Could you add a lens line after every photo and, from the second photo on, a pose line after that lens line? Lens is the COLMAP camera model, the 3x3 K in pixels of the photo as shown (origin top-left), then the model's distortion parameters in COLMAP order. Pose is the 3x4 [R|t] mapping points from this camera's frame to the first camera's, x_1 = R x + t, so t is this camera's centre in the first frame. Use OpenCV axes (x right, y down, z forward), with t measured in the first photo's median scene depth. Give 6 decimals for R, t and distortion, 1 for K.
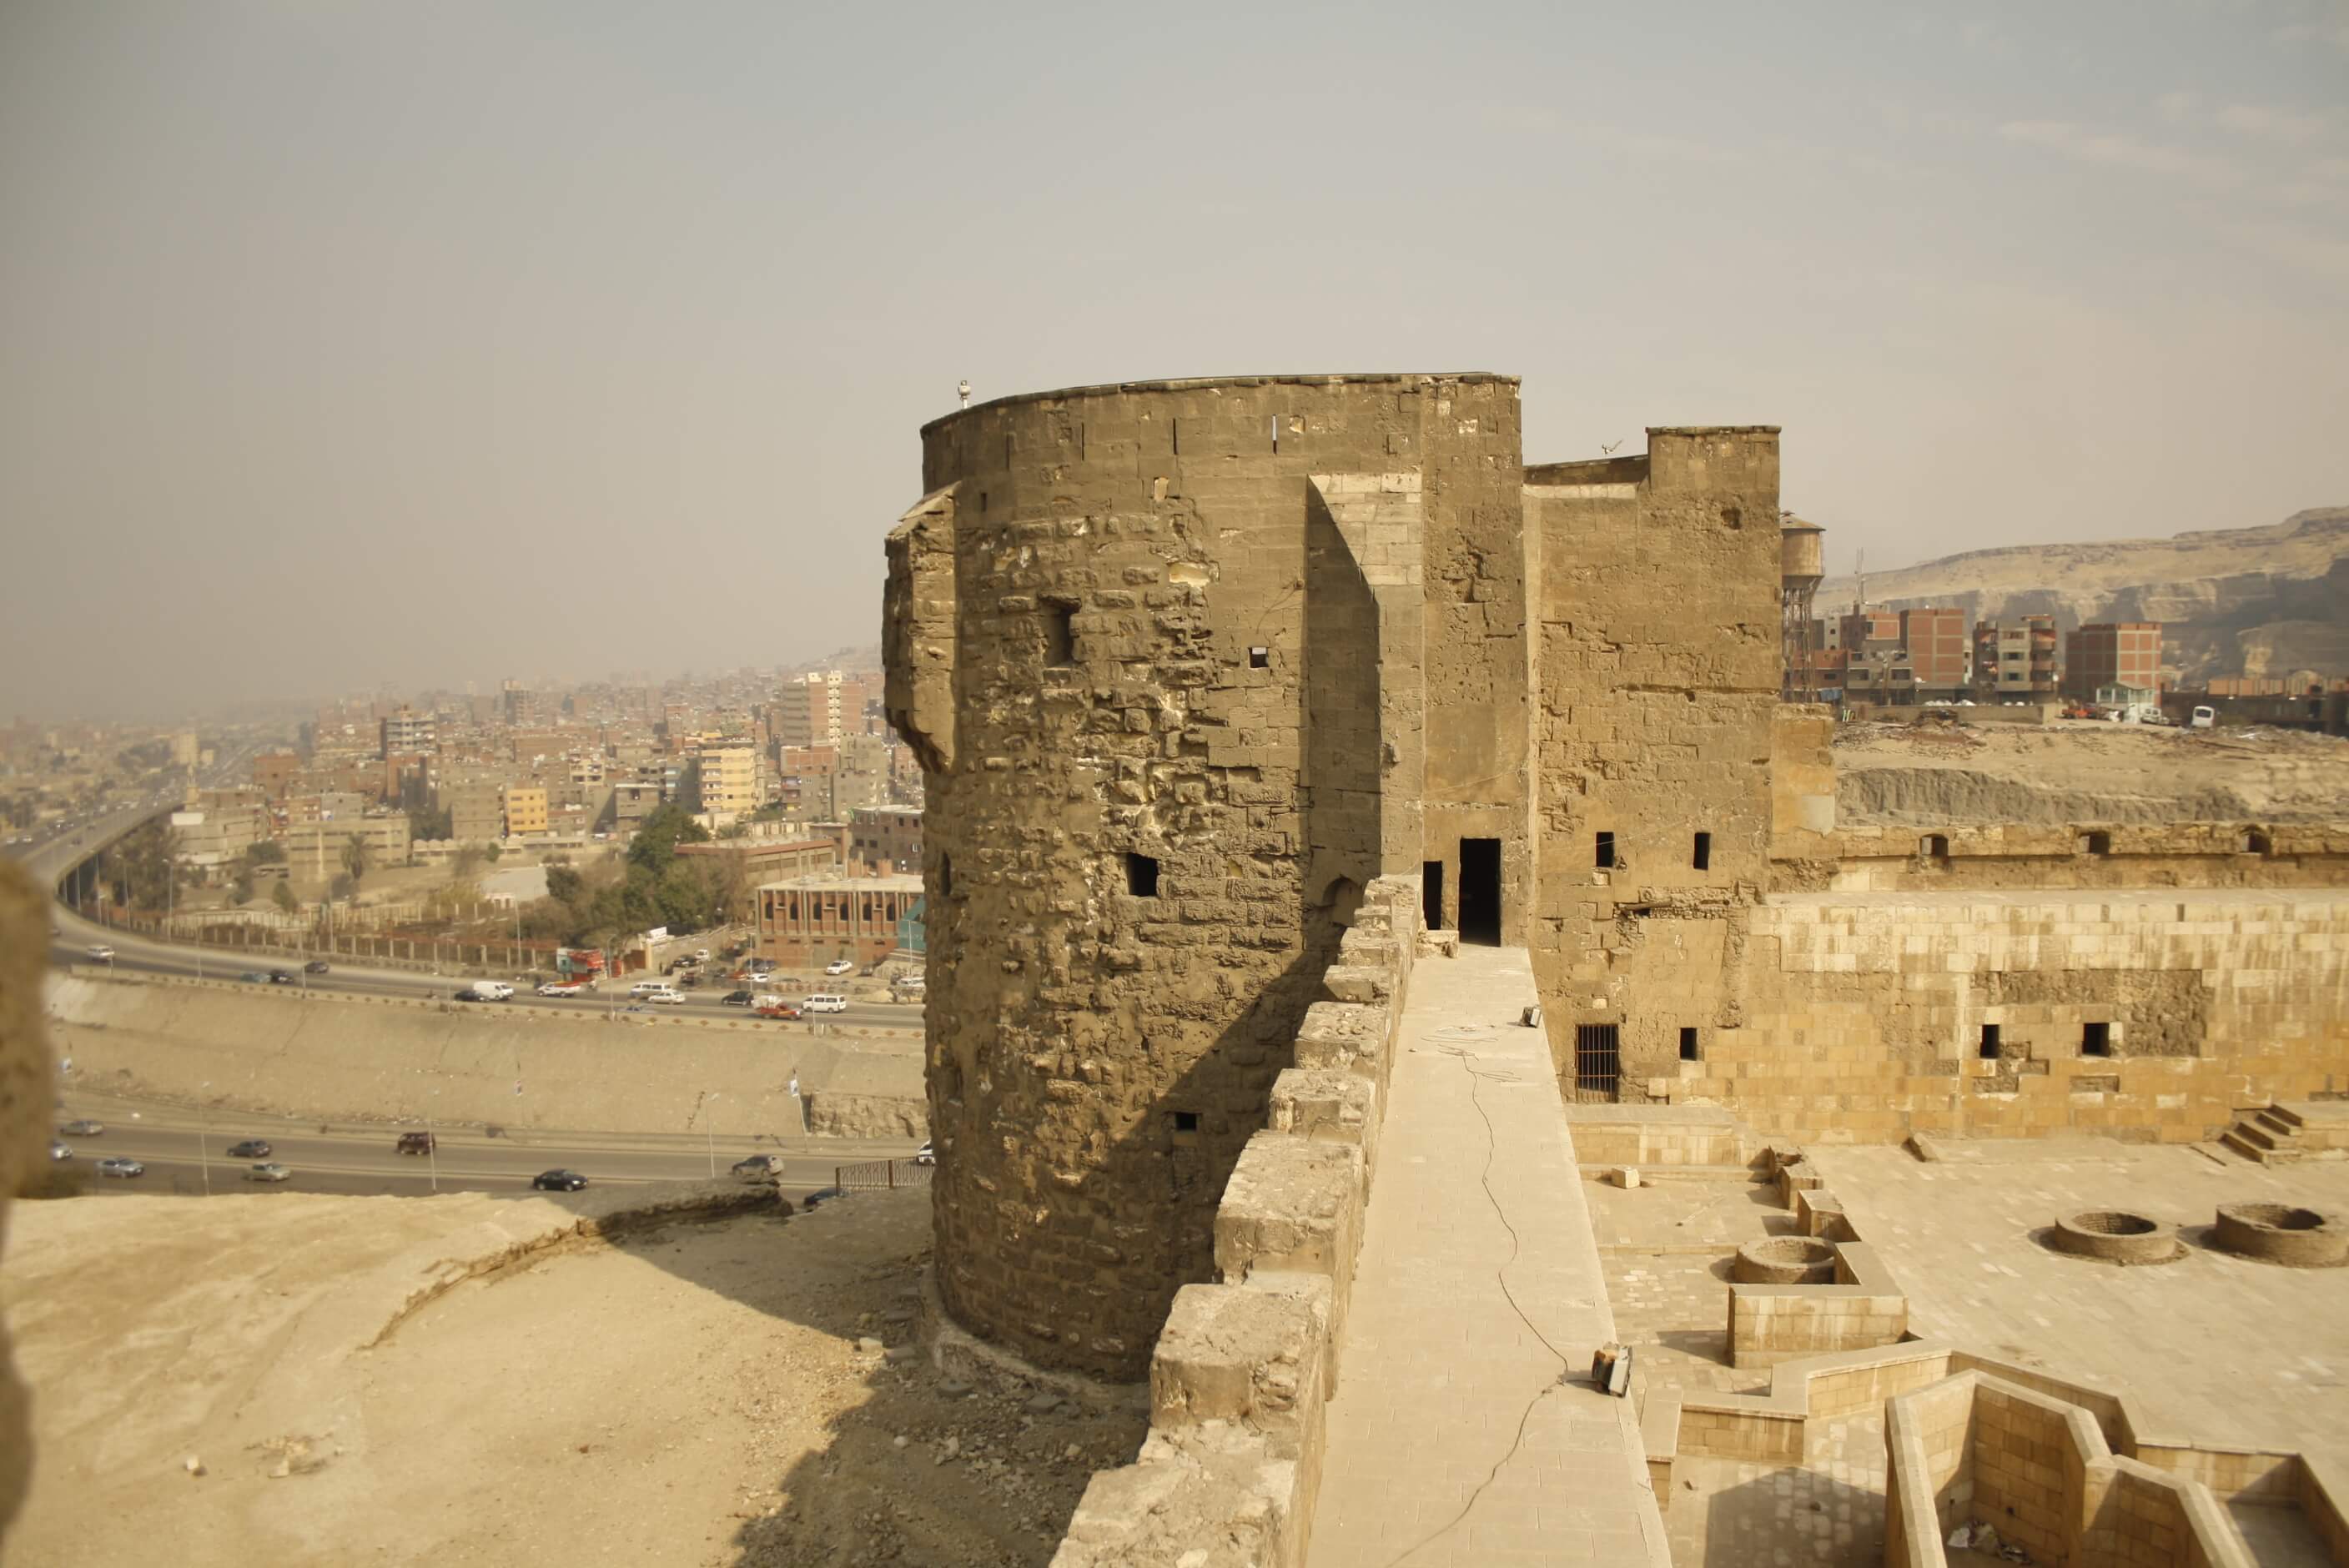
lens RADIAL K [[1959.9, 0, 1168.4], [0, 1959.9, 802.5], [0, 0, 1]] dist [-0.144238, 0.119558]
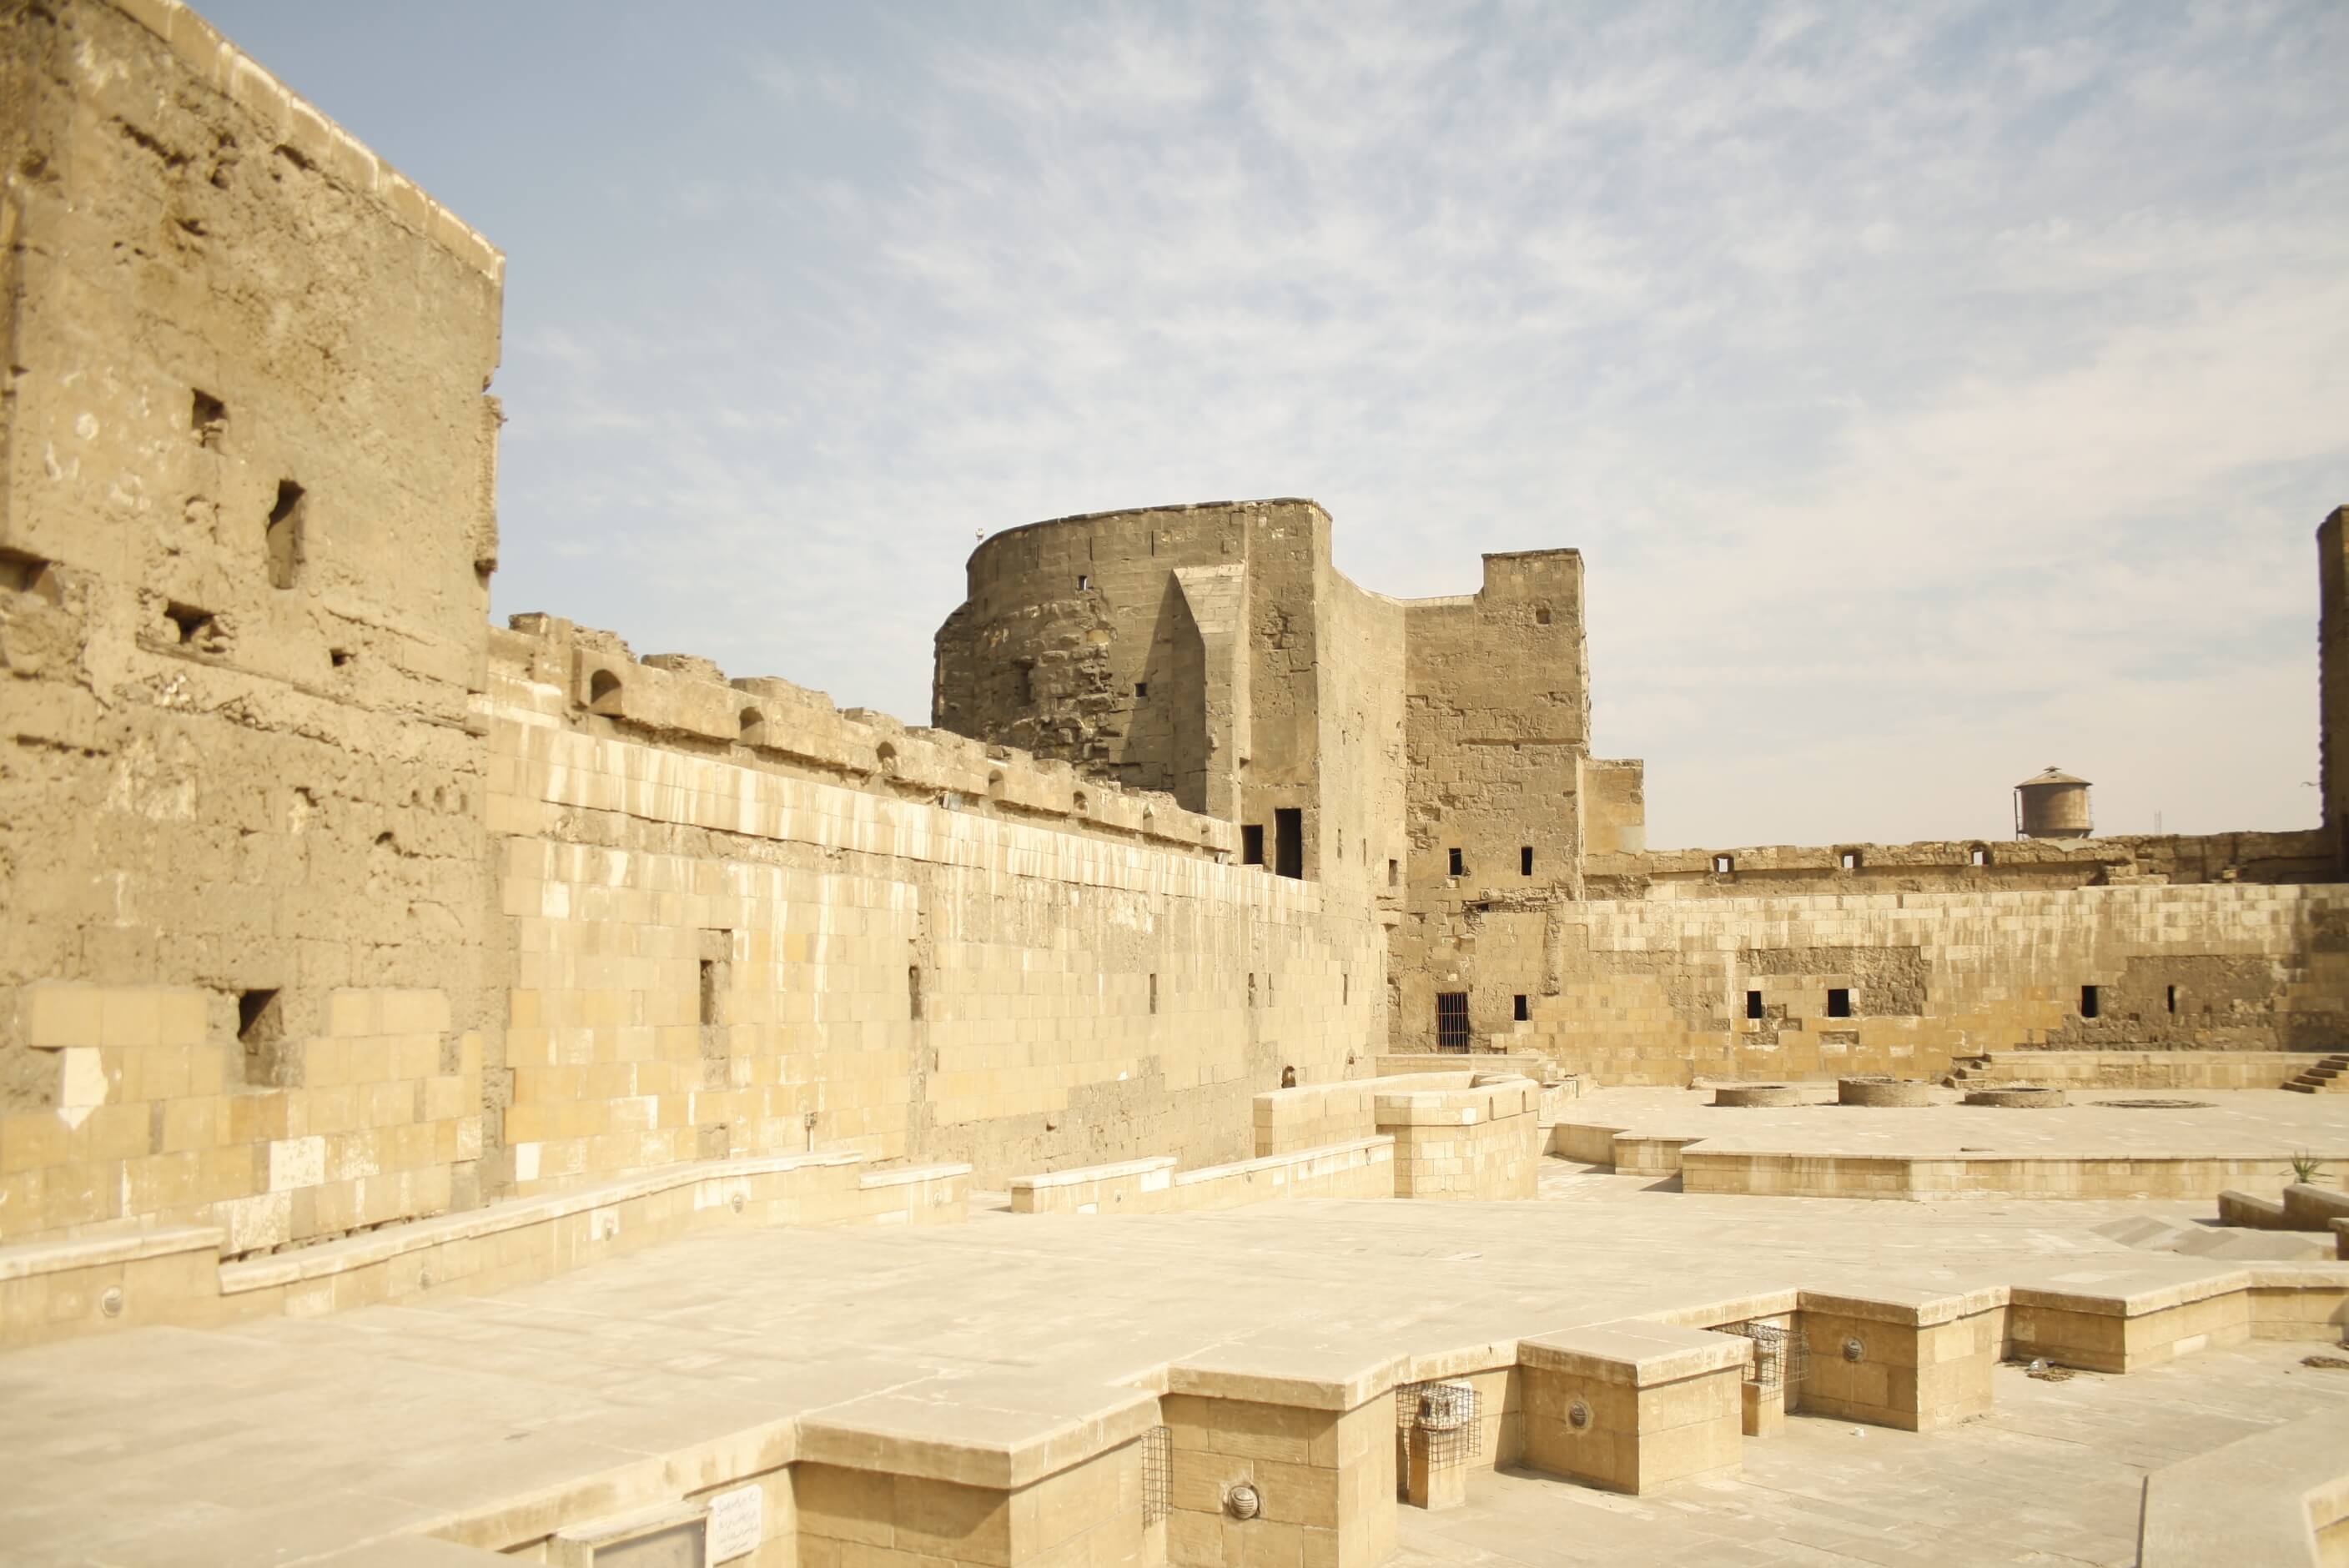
lens RADIAL K [[1959.9, 0, 1156.6], [0, 1959.9, 785.5], [0, 0, 1]] dist [-0.144238, 0.119558]
pose [[0.982157, -0.010335, -0.187780, 0.319947], [-0.021029, 0.986192, -0.164267, 0.230359], [0.186885, 0.165285, 0.968378, -0.411325]]
